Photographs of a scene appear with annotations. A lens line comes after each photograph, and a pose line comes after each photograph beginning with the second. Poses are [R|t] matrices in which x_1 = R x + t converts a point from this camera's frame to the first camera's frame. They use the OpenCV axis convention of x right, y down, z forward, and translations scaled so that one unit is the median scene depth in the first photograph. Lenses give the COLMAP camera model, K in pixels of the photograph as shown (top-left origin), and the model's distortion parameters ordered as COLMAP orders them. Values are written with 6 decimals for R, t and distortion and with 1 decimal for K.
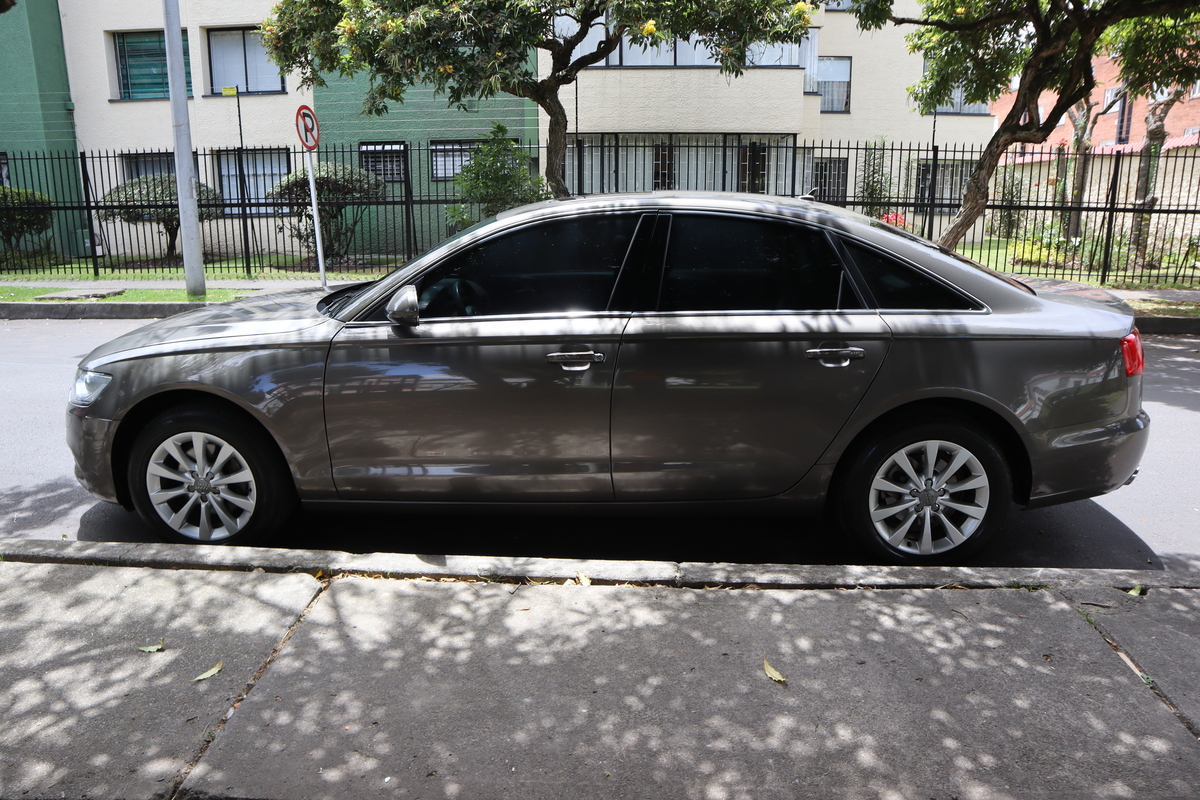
lens RADIAL K [[868.2, 0, 546.7], [0, 868.2, 400.3], [0, 0, 1]] dist [-0.106724, 0.044965]
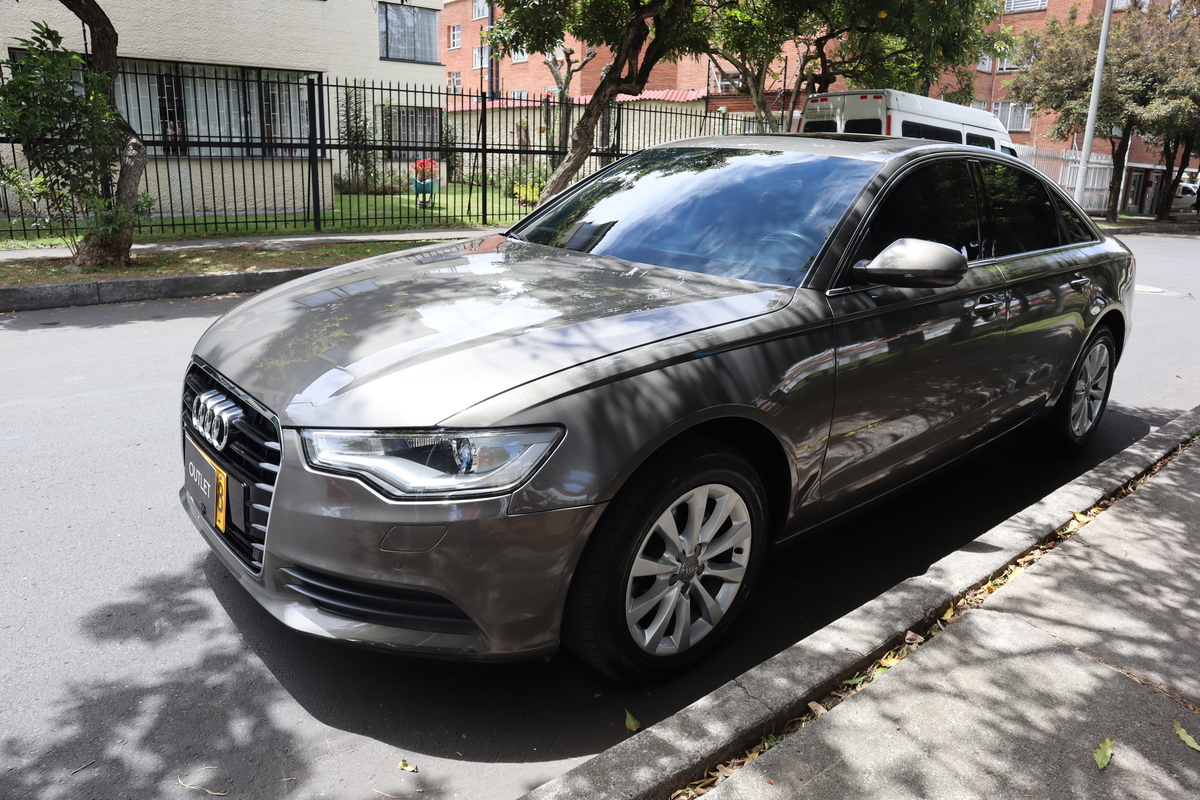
lens RADIAL K [[868.2, 0, 546.7], [0, 868.2, 400.3], [0, 0, 1]] dist [-0.106724, 0.044965]
pose [[0.692055, -0.179007, 0.699297, -1.060576], [0.136465, 0.983739, 0.116768, -0.135164], [-0.708828, 0.014620, 0.705230, 0.714072]]
